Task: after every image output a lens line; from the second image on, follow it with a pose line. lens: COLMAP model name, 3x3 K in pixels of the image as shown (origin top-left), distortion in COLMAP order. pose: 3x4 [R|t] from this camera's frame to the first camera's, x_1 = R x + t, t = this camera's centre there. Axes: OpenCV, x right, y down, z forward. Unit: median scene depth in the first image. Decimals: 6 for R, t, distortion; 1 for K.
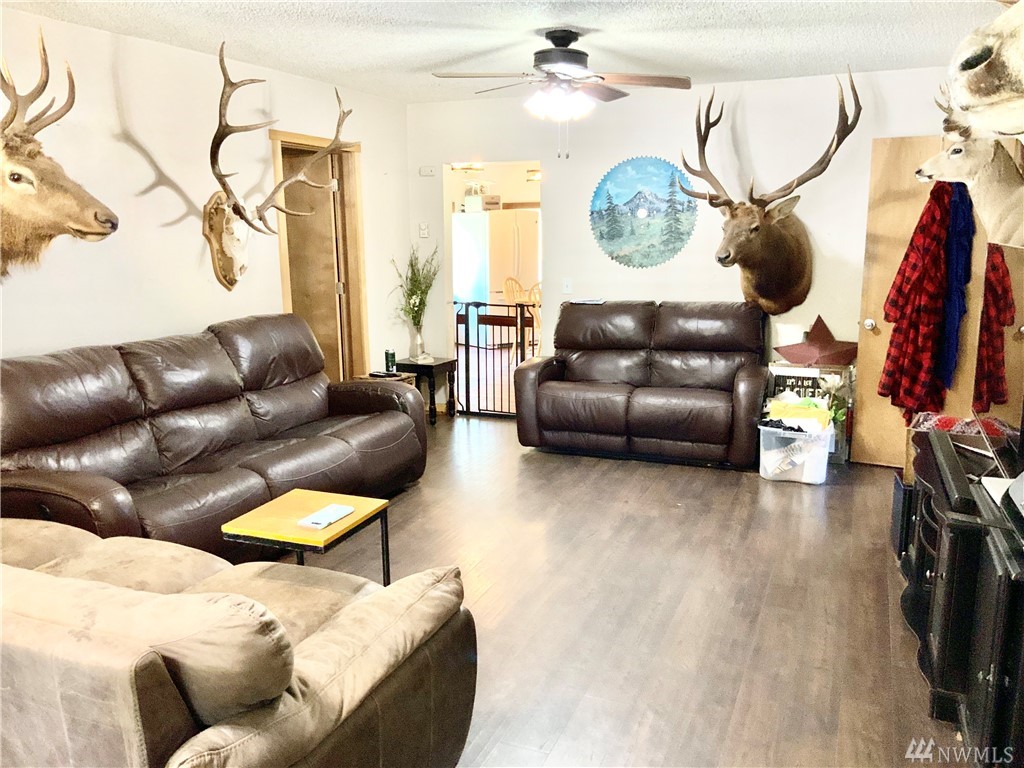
lens RADIAL K [[837.4, 0, 497.0], [0, 837.4, 404.3], [0, 0, 1]] dist [-0.012026, -0.017995]
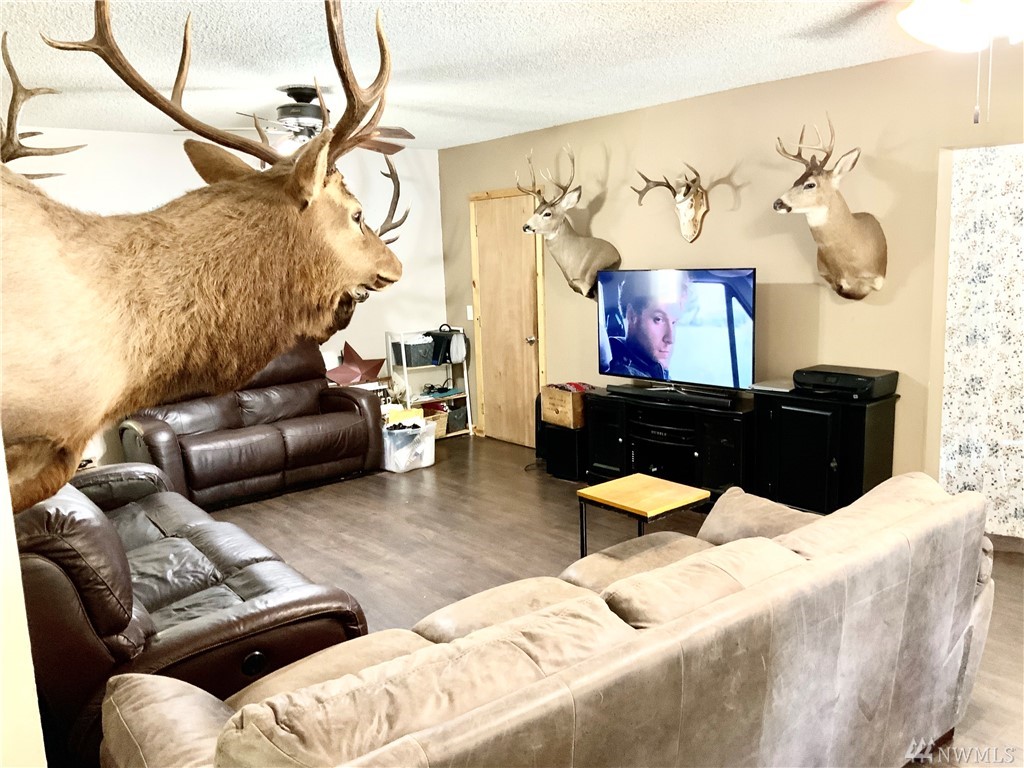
lens RADIAL K [[837.4, 0, 511.3], [0, 837.4, 386.2], [0, 0, 1]] dist [-0.012026, -0.017995]
pose [[0.448906, -0.147554, 0.881312, -0.649639], [0.219715, 0.974220, 0.051195, -0.058950], [-0.866146, 0.170656, 0.469753, 0.265814]]
